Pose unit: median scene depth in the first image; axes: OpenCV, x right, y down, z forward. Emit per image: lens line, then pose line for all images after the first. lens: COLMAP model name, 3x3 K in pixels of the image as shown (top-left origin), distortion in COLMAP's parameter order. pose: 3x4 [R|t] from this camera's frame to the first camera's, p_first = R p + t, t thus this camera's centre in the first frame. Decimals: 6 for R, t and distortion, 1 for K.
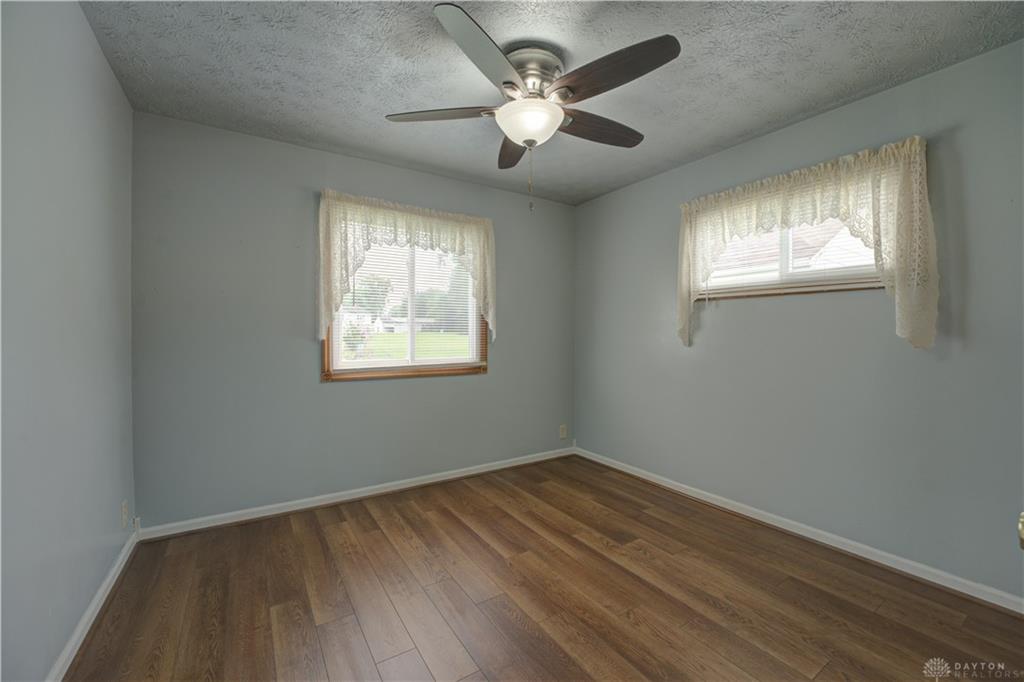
lens RADIAL K [[416.8, 0, 515.8], [0, 416.8, 337.2], [0, 0, 1]] dist [-0.011901, 0.000287]
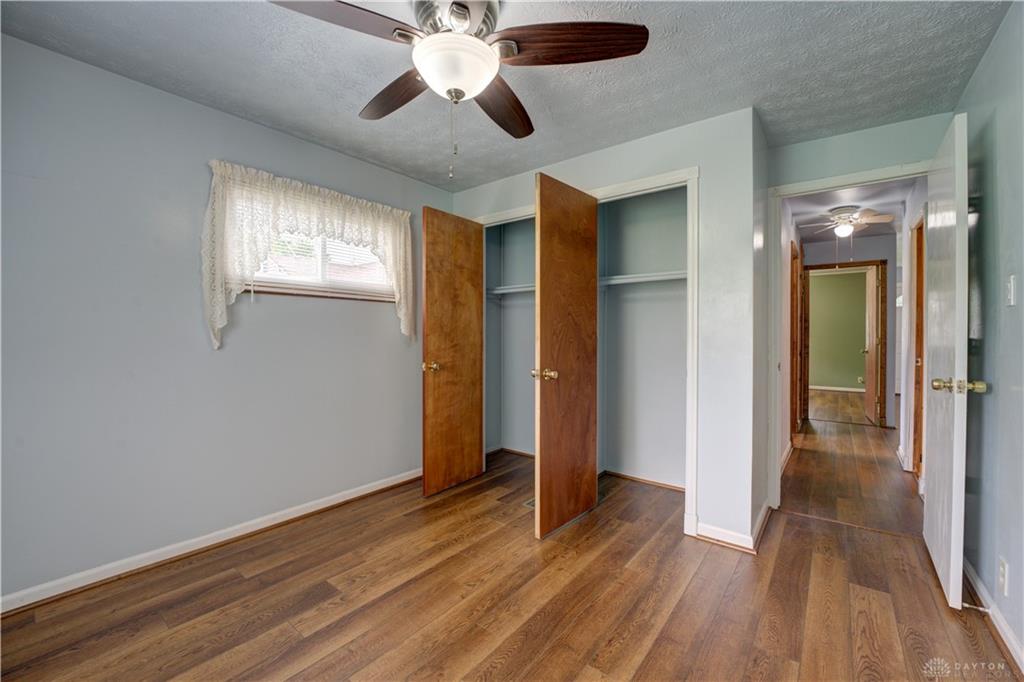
lens RADIAL K [[416.8, 0, 516.2], [0, 416.8, 337.5], [0, 0, 1]] dist [-0.011901, 0.000287]
pose [[-0.315044, -0.012340, 0.948997, -0.639549], [0.003499, 0.999894, 0.014163, -0.010397], [-0.949071, 0.007782, -0.314967, 0.958721]]
